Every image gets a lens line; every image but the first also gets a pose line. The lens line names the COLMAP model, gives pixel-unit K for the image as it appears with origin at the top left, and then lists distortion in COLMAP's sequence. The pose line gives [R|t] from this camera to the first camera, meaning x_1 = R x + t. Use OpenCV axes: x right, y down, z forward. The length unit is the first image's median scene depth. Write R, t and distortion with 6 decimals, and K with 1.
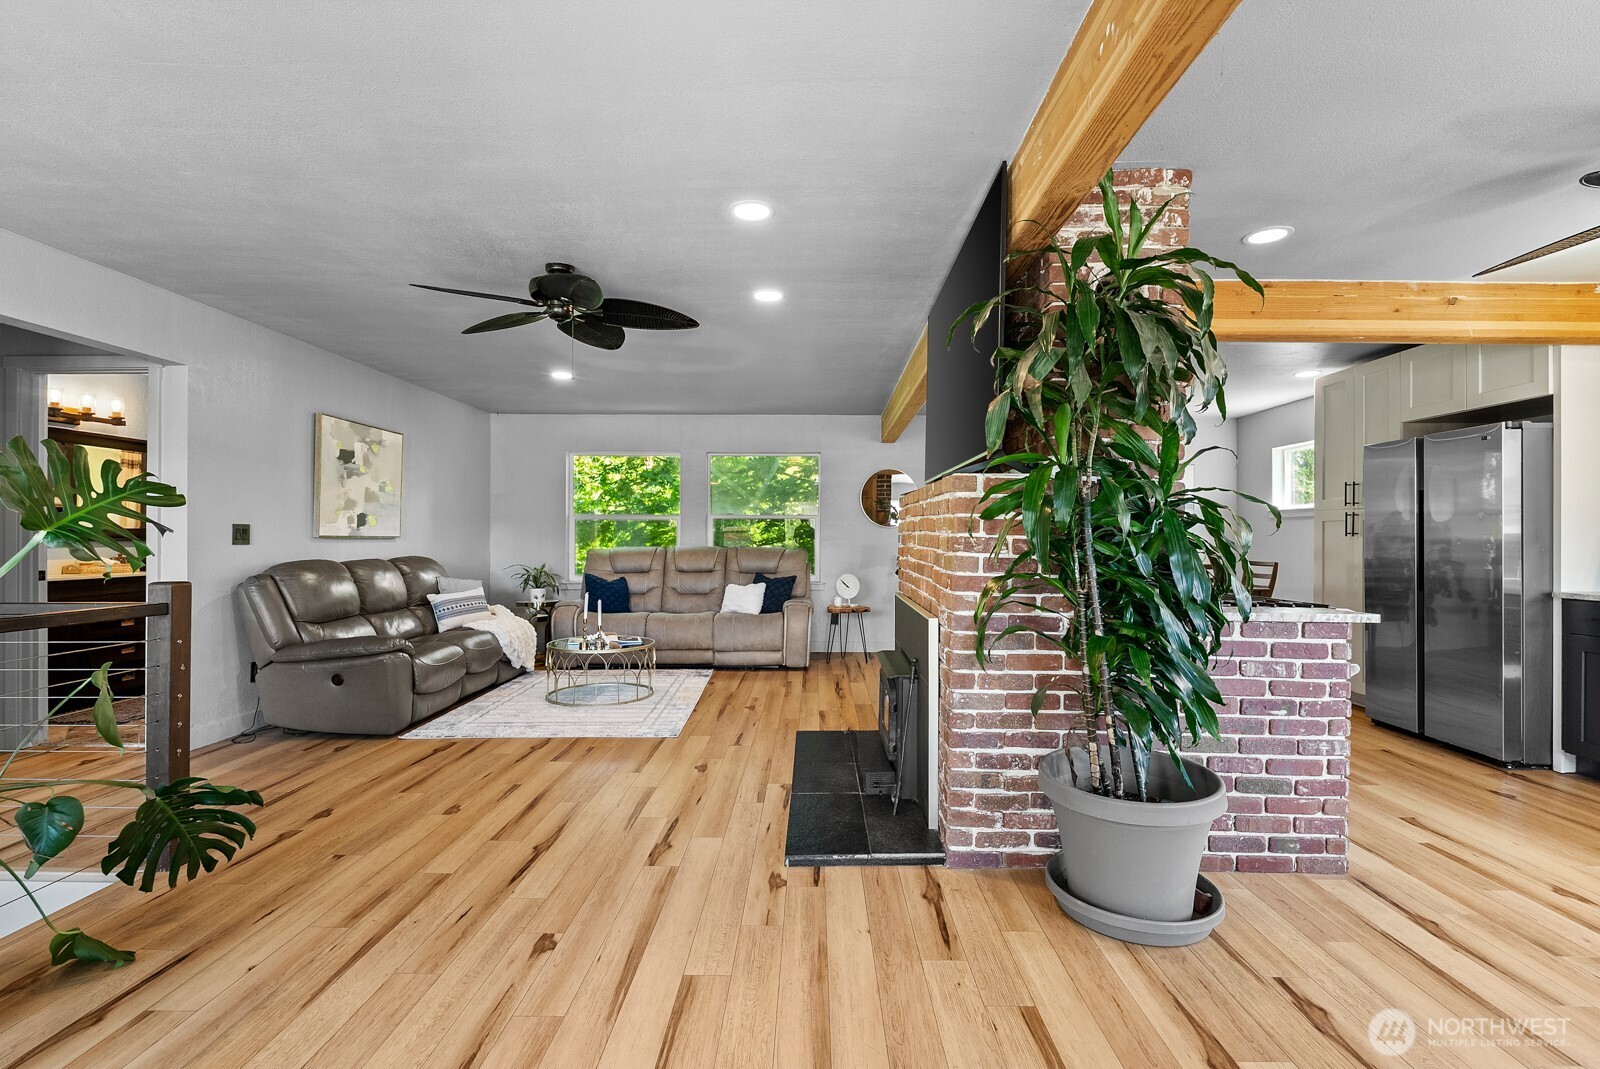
lens RADIAL K [[708.8, 0, 804.4], [0, 708.8, 535.0], [0, 0, 1]] dist [-0.008262, 0.001101]
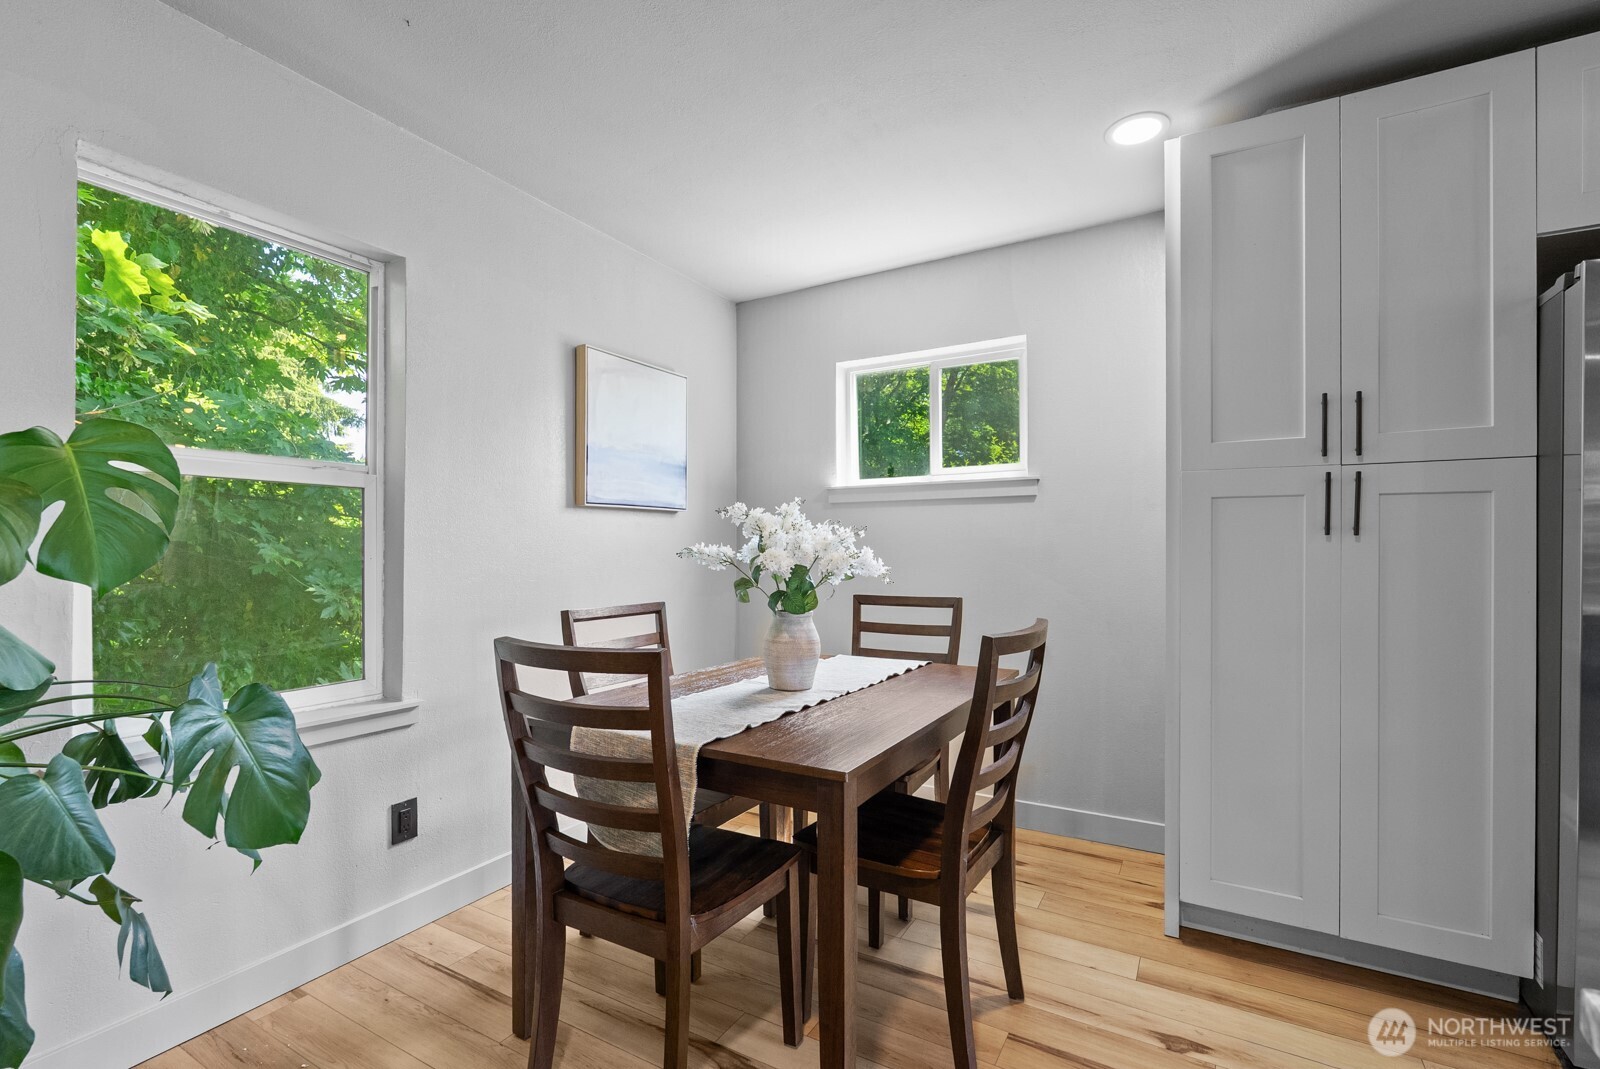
lens RADIAL K [[708.8, 0, 800.8], [0, 708.8, 544.3], [0, 0, 1]] dist [-0.008262, 0.001101]
pose [[0.492627, -0.003763, 0.870232, 0.284874], [-0.004328, 0.999968, 0.006774, 0.004942], [-0.870230, -0.007104, 0.492595, 0.998928]]
